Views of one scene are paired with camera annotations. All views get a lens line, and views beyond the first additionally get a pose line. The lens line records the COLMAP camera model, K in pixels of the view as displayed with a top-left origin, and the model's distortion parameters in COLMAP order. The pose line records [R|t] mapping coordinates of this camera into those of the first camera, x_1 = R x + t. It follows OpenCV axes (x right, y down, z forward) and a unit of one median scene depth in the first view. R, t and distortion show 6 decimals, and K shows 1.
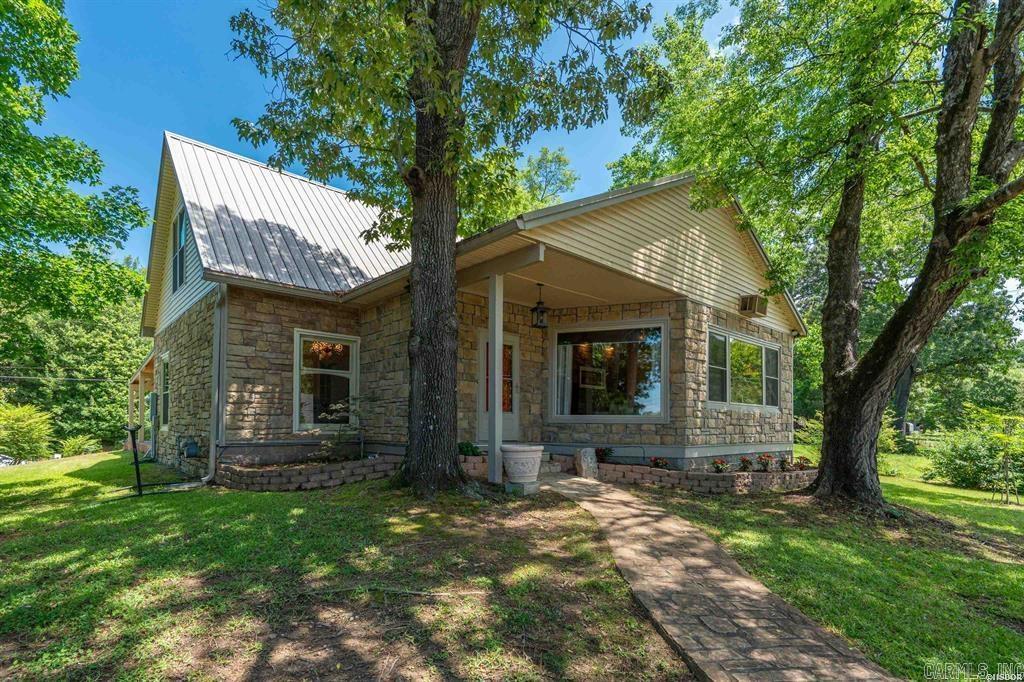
lens RADIAL K [[510.9, 0, 487.8], [0, 510.9, 431.0], [0, 0, 1]] dist [-0.004624, 0.001663]
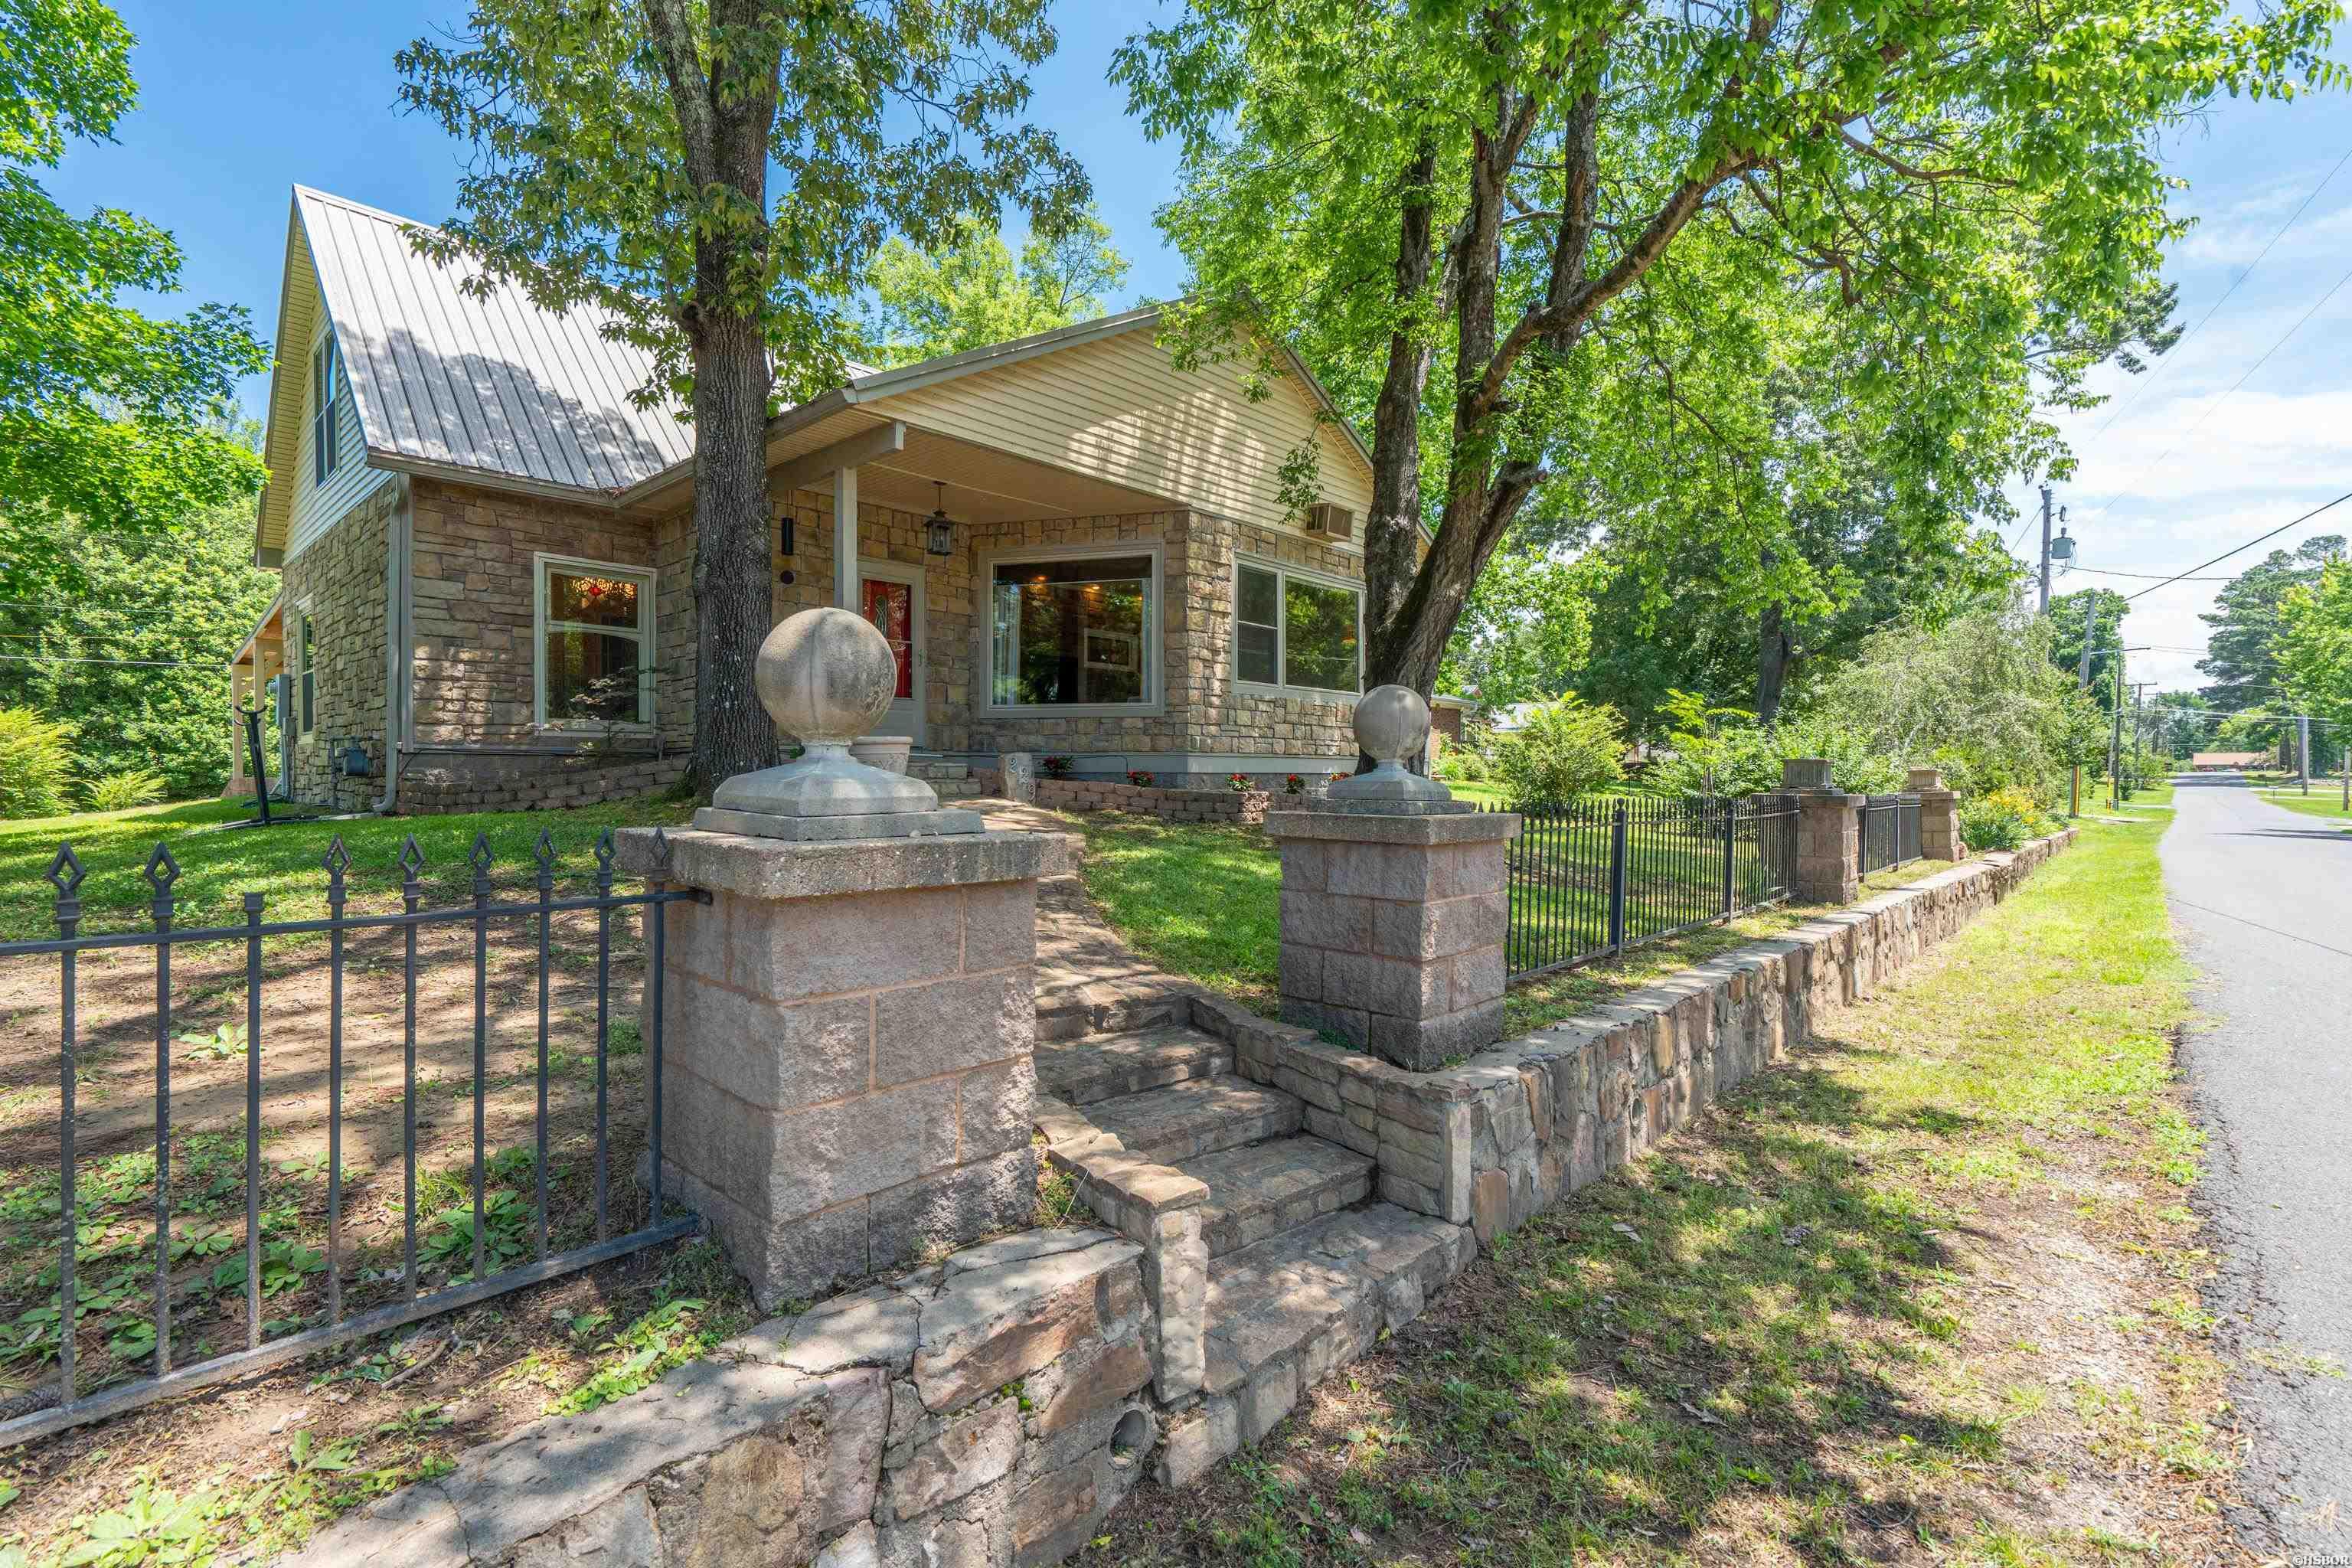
lens RADIAL K [[1105.1, 0, 1087.1], [0, 1105.1, 824.5], [0, 0, 1]] dist [-0.000988, -0.000543]
pose [[0.998813, -0.001797, 0.048667, 0.194192], [0.000122, 0.999408, 0.034396, 0.067349], [-0.048700, -0.034349, 0.998223, -0.303508]]
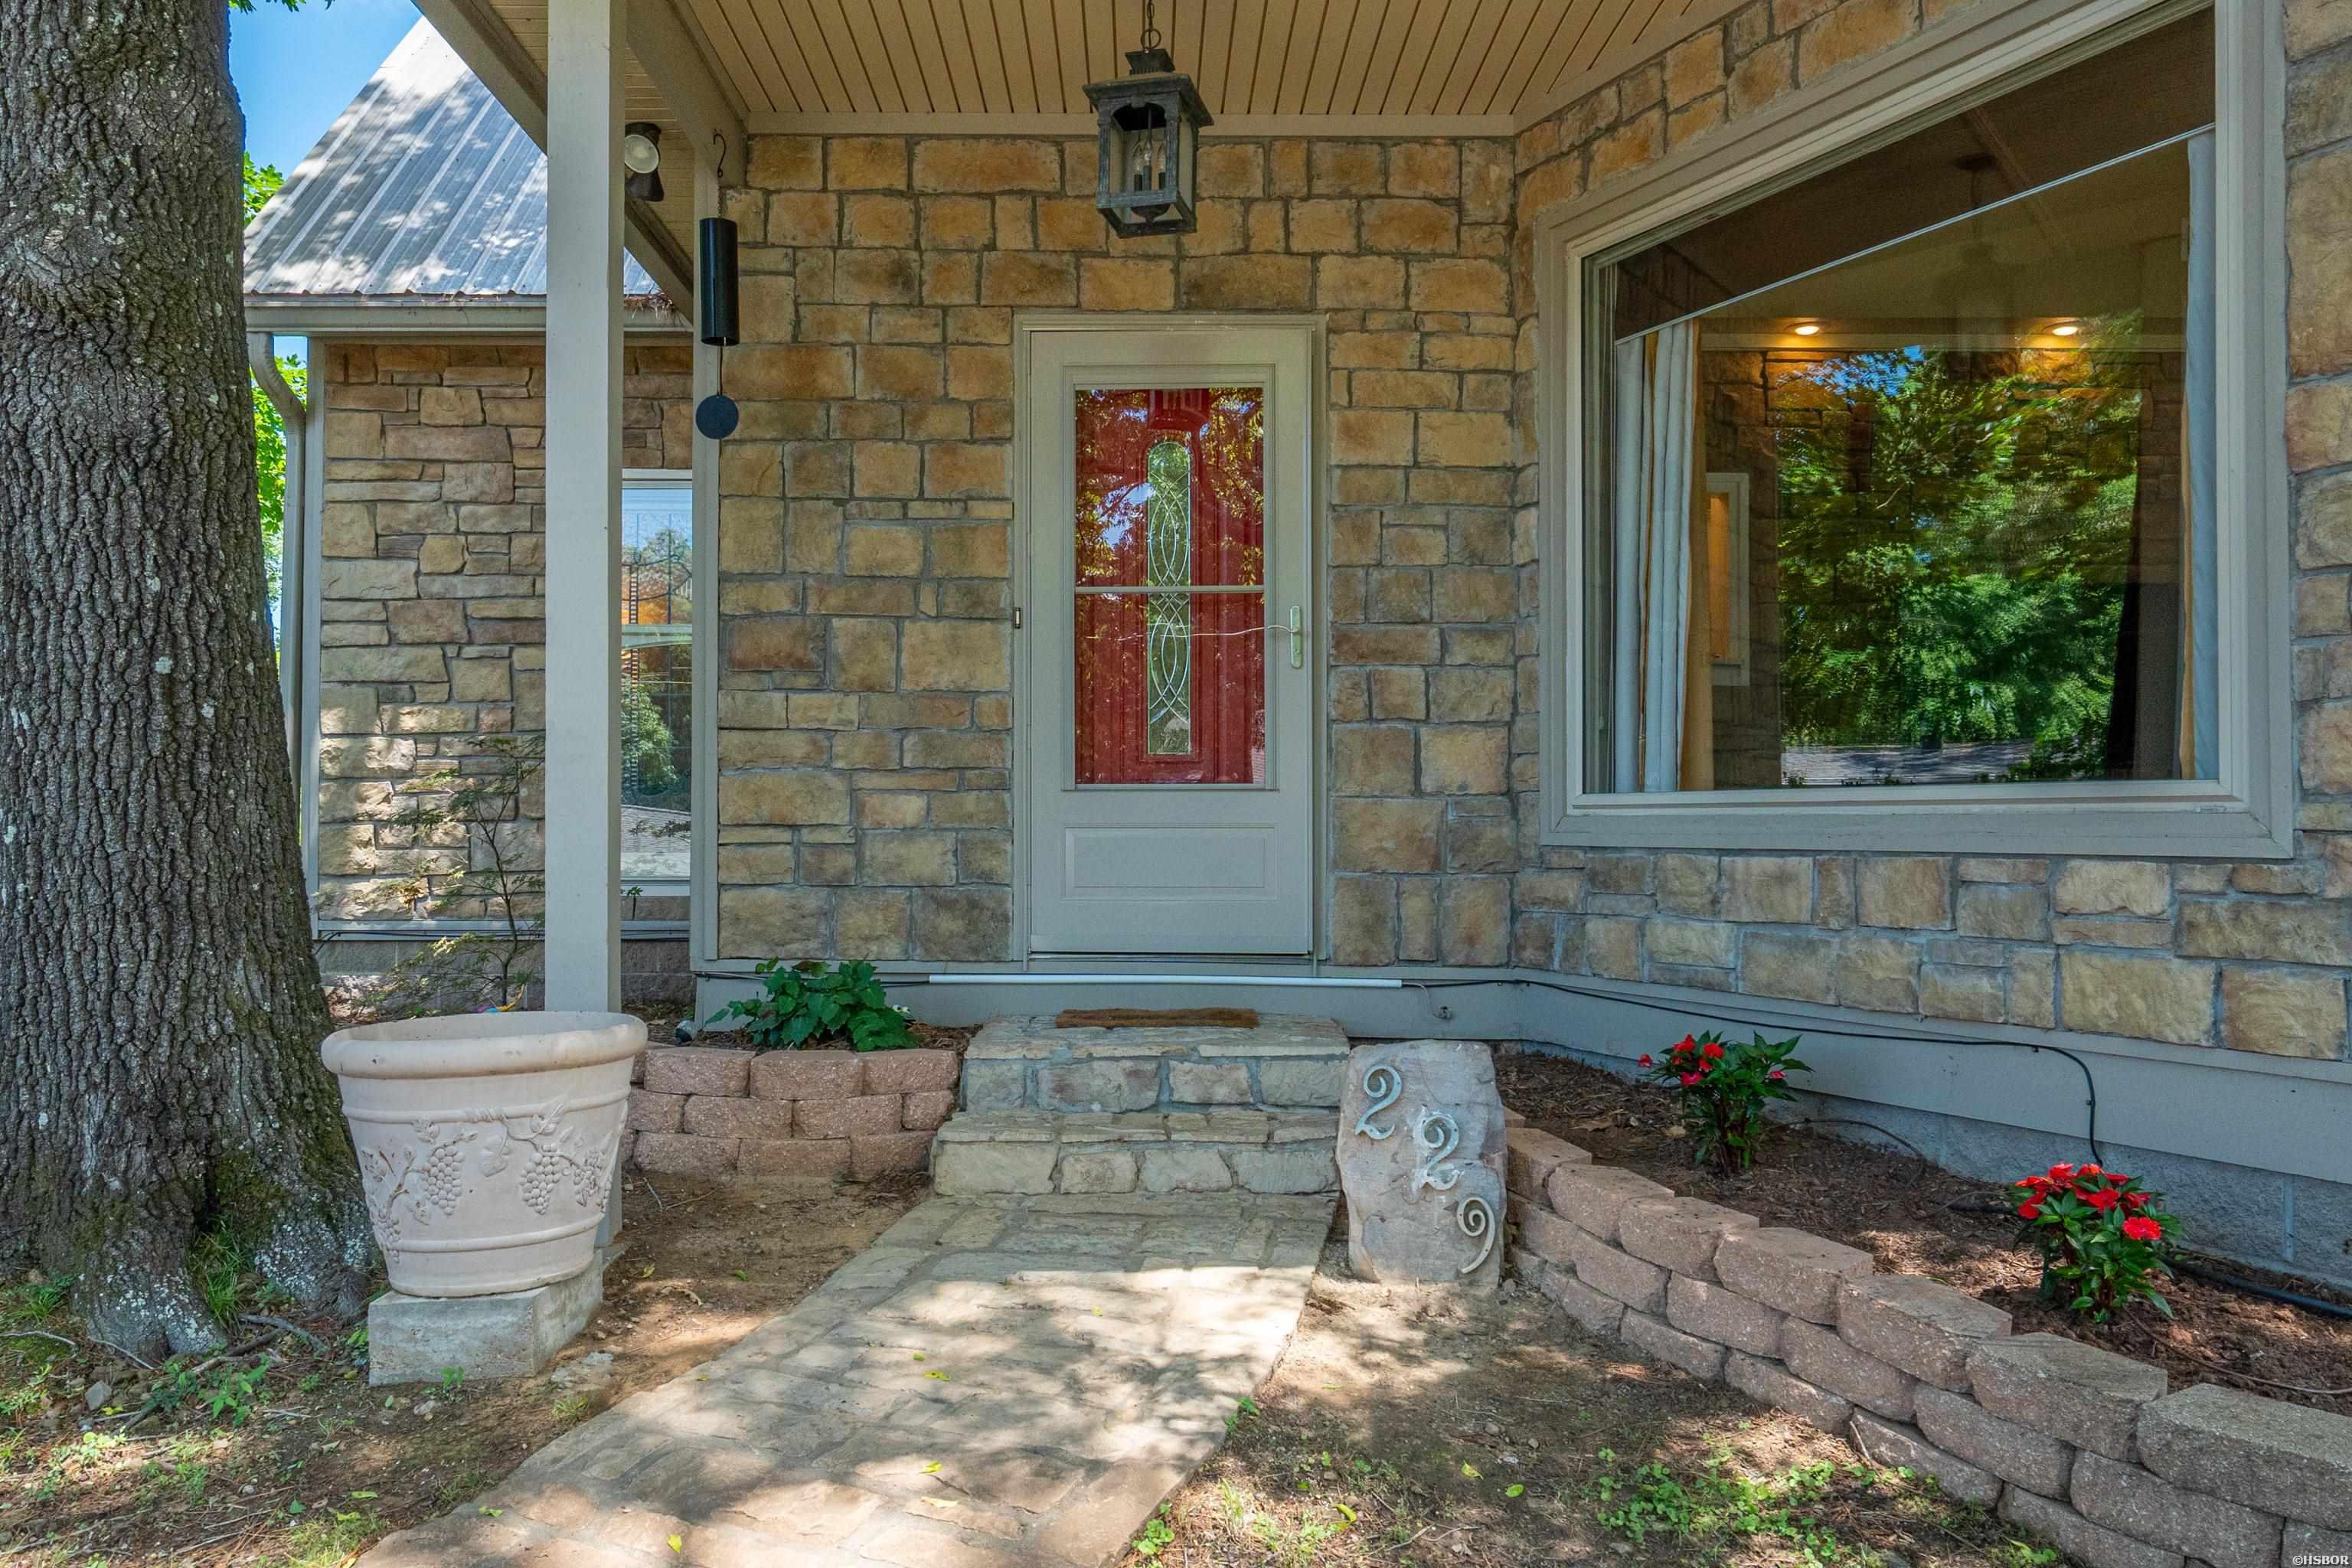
lens RADIAL K [[1740.1, 0, 1124.2], [0, 1740.1, 821.2], [0, 0, 1]] dist [0.010089, -0.010545]
pose [[0.764202, -0.012291, -0.644860, 0.392685], [0.000626, 0.999832, -0.018314, -0.014849], [0.644977, 0.013592, 0.764081, 0.552199]]
